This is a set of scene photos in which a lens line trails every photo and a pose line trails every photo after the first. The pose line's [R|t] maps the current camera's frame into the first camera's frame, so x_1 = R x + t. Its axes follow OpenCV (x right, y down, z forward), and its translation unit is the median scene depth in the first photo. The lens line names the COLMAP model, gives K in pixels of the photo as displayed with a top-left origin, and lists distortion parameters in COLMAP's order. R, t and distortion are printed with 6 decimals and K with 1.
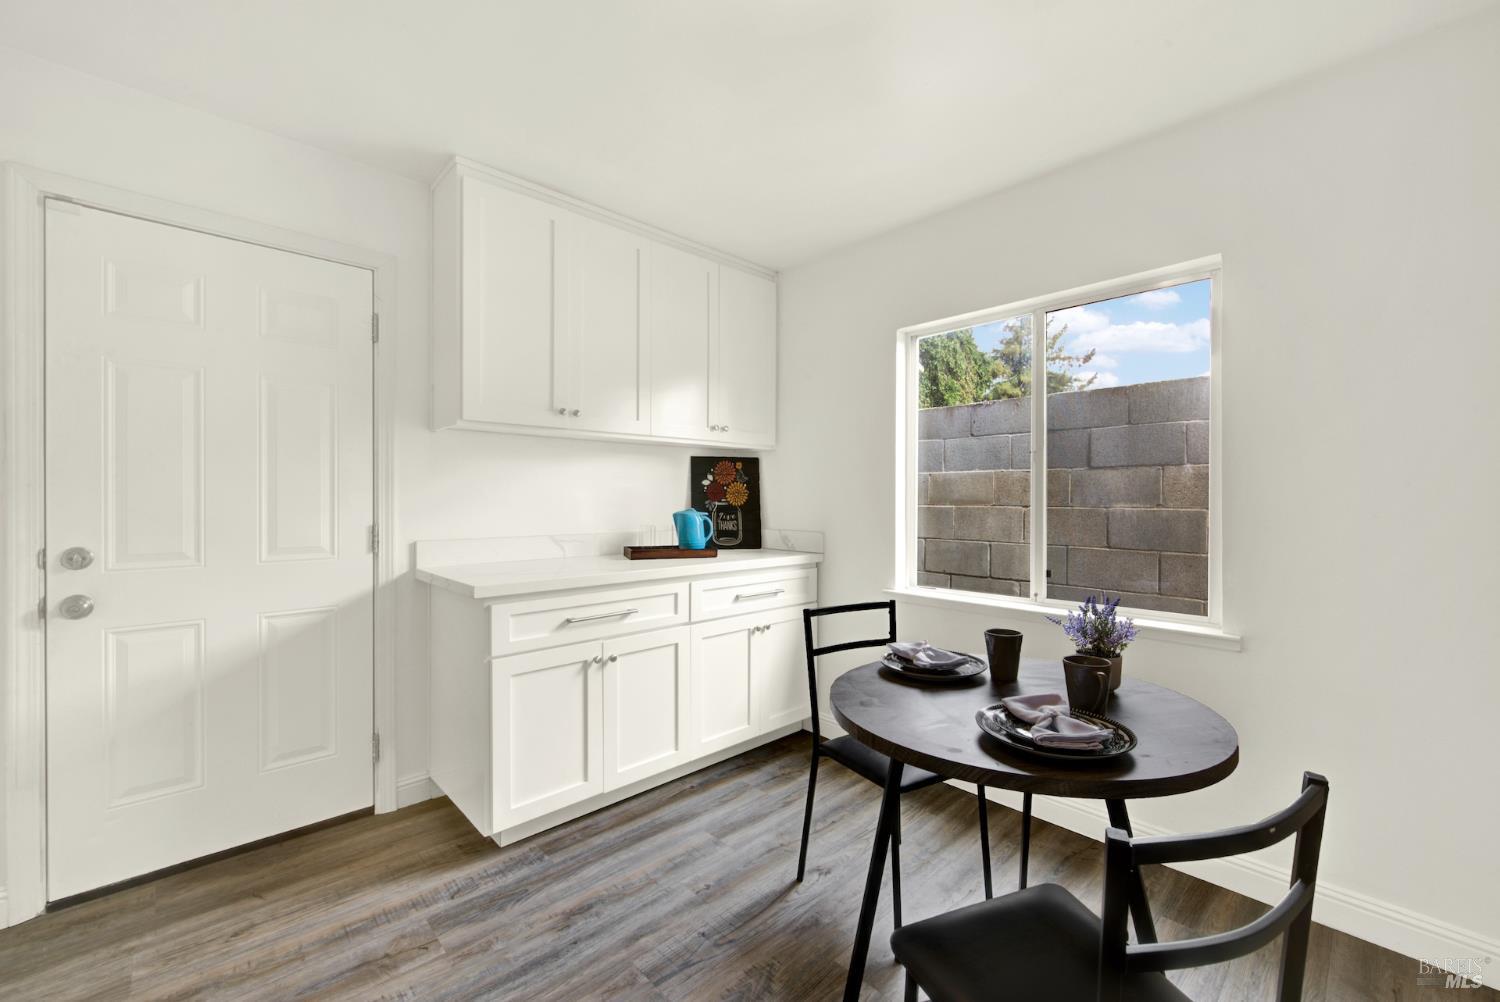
lens RADIAL K [[597.3, 0, 750.0], [0, 597.3, 501.0], [0, 0, 1]] dist [-0.003880, -0.000586]
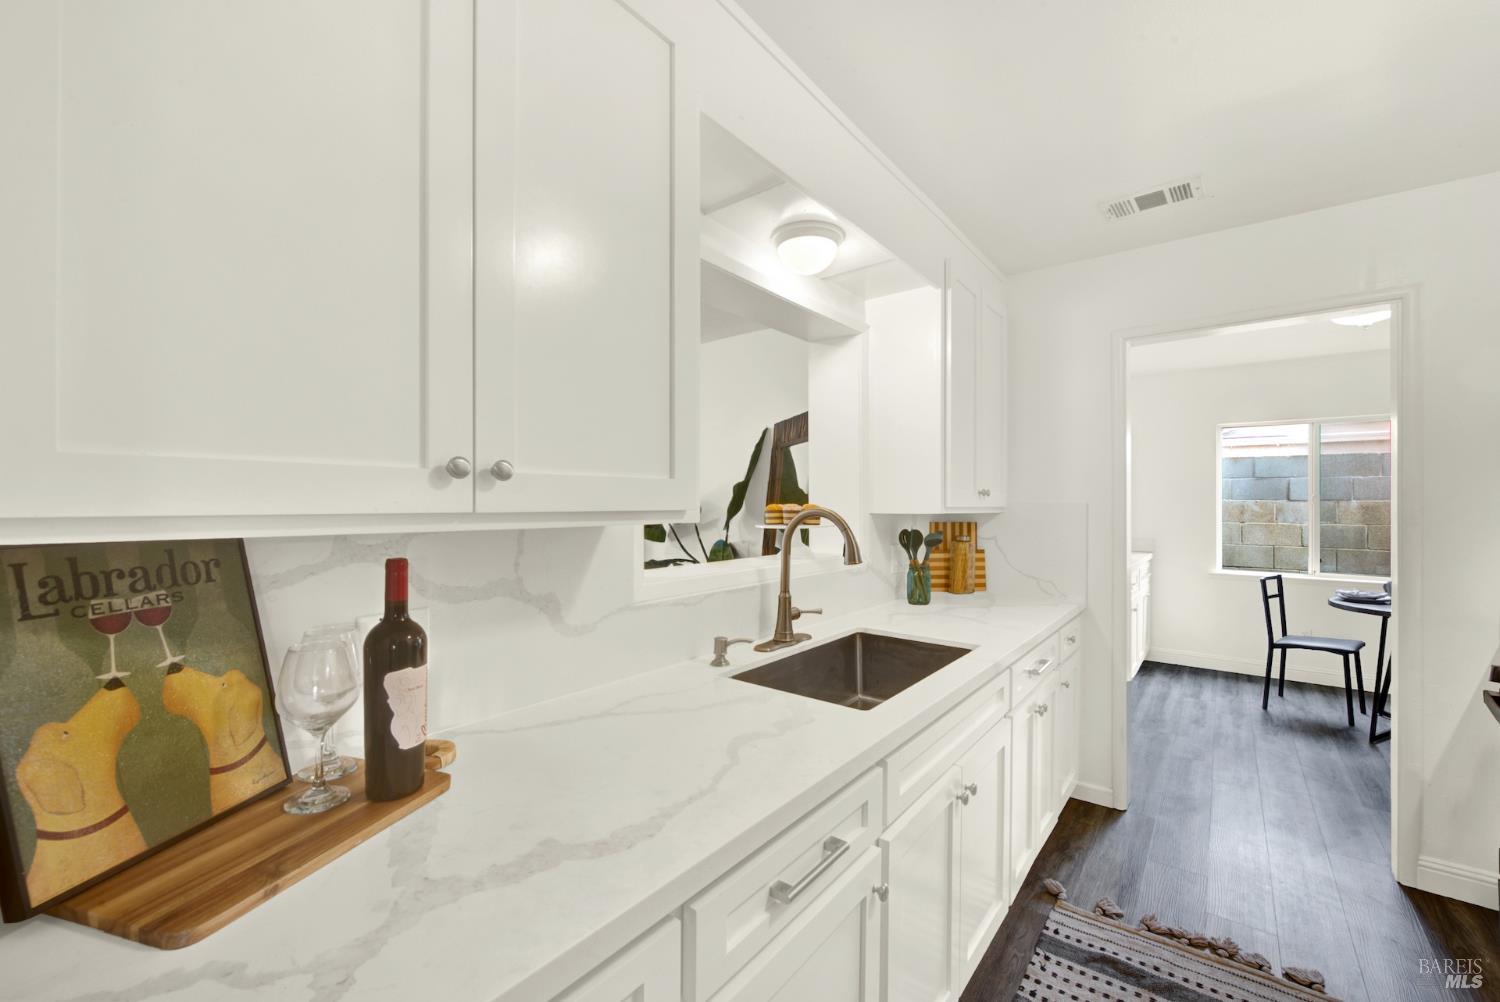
lens RADIAL K [[609.8, 0, 755.4], [0, 609.8, 501.4], [0, 0, 1]] dist [0.002069, -0.001051]
pose [[0.987335, 0.000589, 0.158651, -1.556775], [0.000719, 0.999966, -0.008191, -0.049922], [-0.158651, 0.008201, 0.987301, -0.632307]]
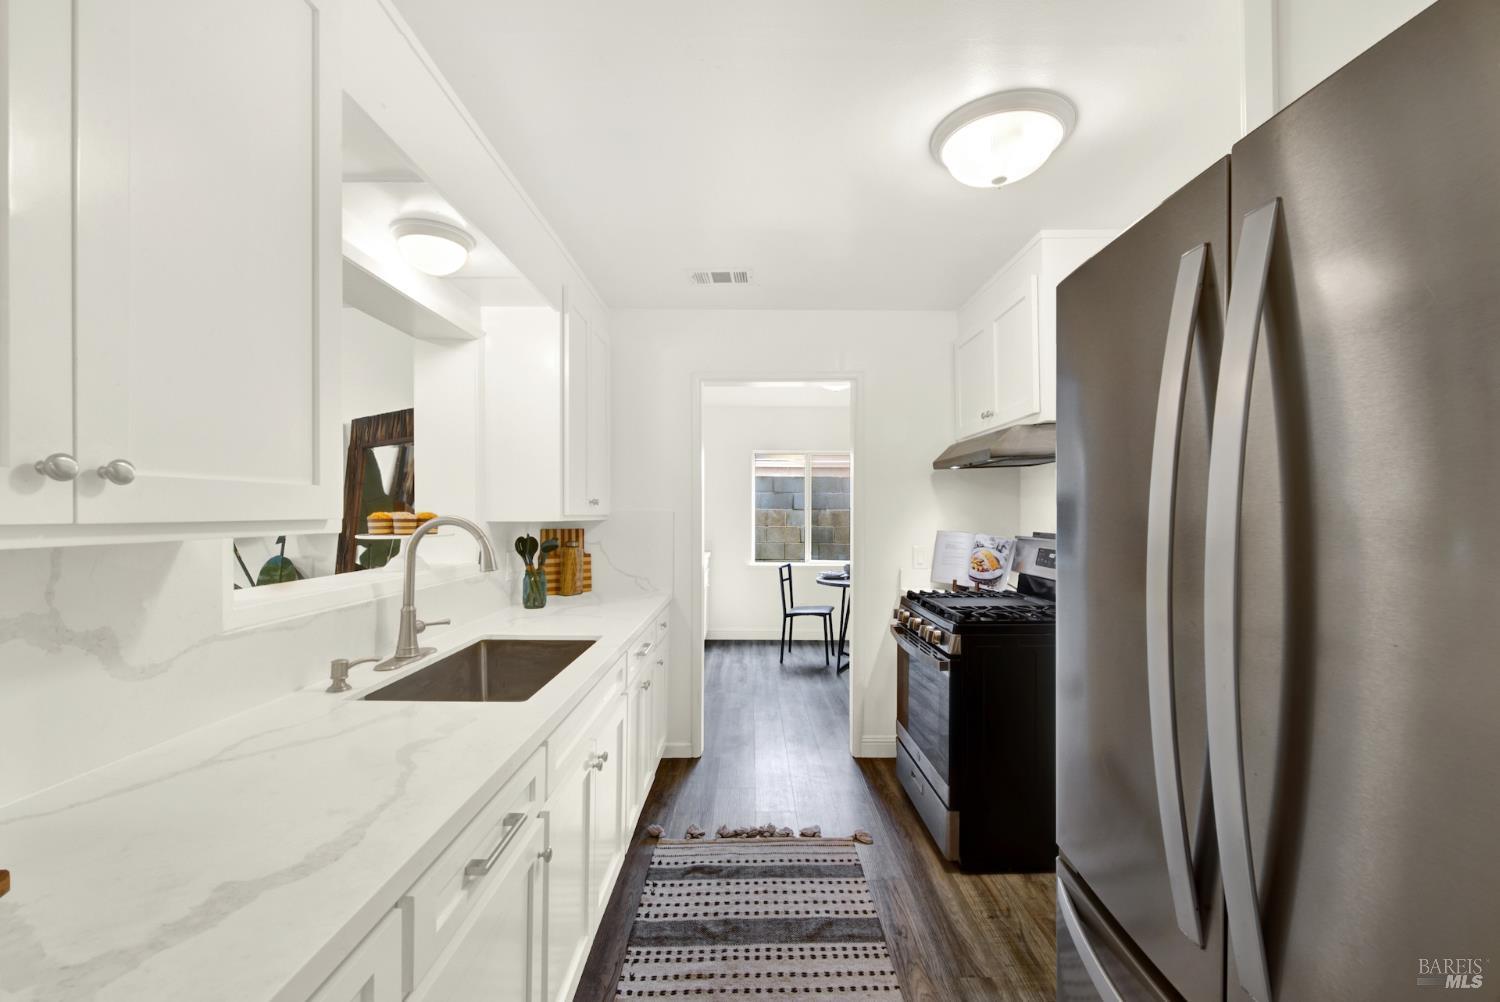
lens RADIAL K [[602.7, 0, 751.6], [0, 602.7, 511.1], [0, 0, 1]] dist [0.001173, -0.000282]
pose [[0.687427, 0.000683, 0.726253, -1.619976], [0.003227, 0.999987, -0.003995, -0.050064], [-0.726246, 0.005089, 0.687416, -0.662607]]
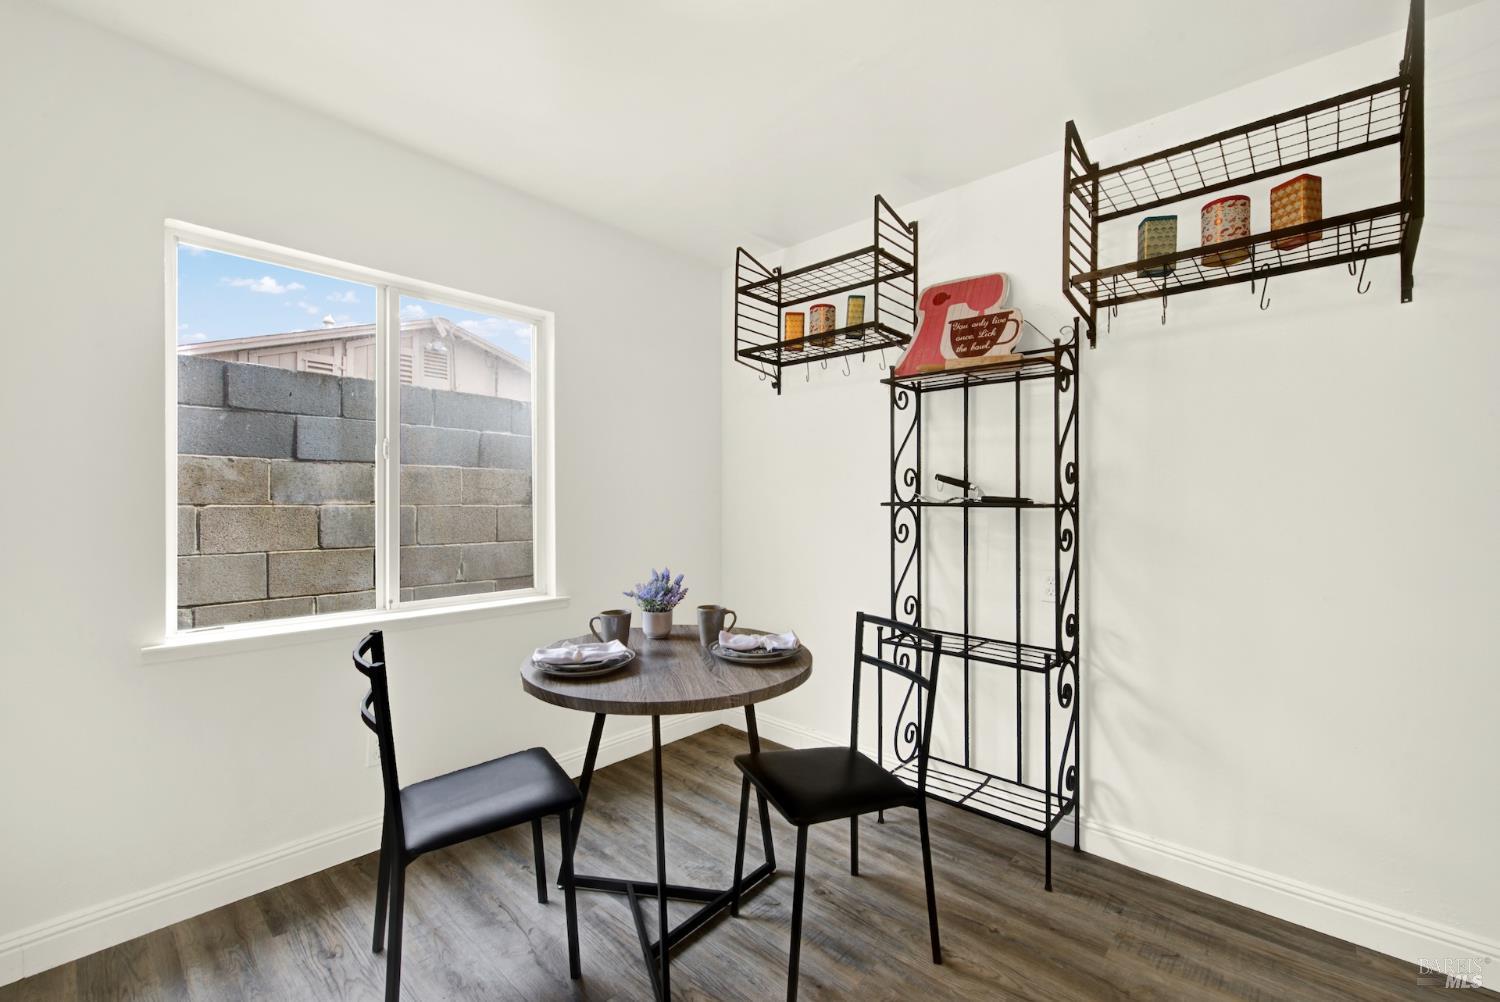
lens RADIAL K [[609.8, 0, 755.4], [0, 609.8, 501.4], [0, 0, 1]] dist [0.002069, -0.001051]
pose [[-0.090848, -0.004434, 0.995855, -0.471649], [0.001706, 0.999988, 0.004608, 0.002890], [-0.995863, 0.002117, -0.090839, 0.521297]]
